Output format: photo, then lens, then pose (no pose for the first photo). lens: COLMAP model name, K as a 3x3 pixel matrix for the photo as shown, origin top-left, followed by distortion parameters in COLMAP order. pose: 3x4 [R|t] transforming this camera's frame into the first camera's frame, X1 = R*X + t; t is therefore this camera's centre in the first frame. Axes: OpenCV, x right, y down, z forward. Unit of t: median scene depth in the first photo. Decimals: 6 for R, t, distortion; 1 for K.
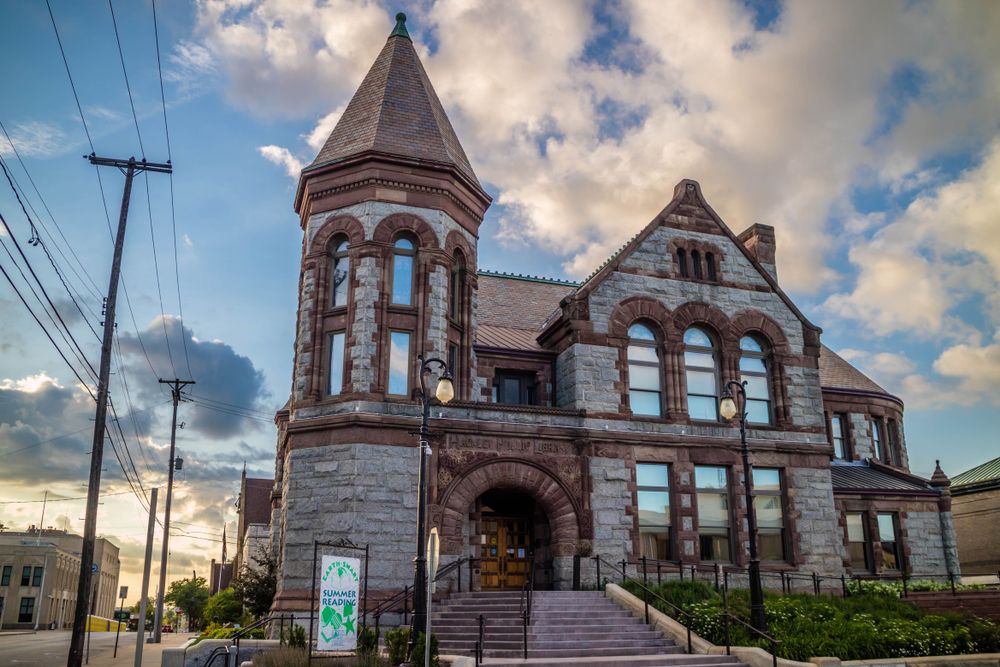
lens RADIAL K [[829.4, 0, 500.2], [0, 829.4, 334.2], [0, 0, 1]] dist [-0.111879, 0.013225]
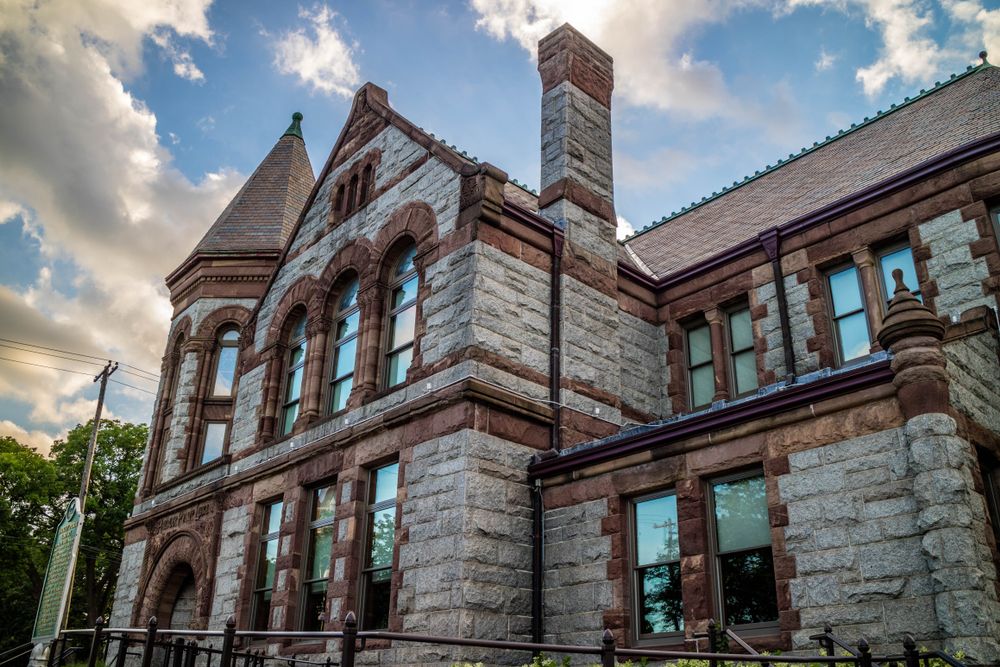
lens RADIAL K [[829.4, 0, 500.7], [0, 829.4, 336.7], [0, 0, 1]] dist [-0.111879, 0.013225]
pose [[0.422068, -0.380553, -0.822823, 0.782433], [0.279842, 0.917994, -0.281025, 0.243110], [0.862292, -0.111649, 0.493951, 0.729341]]
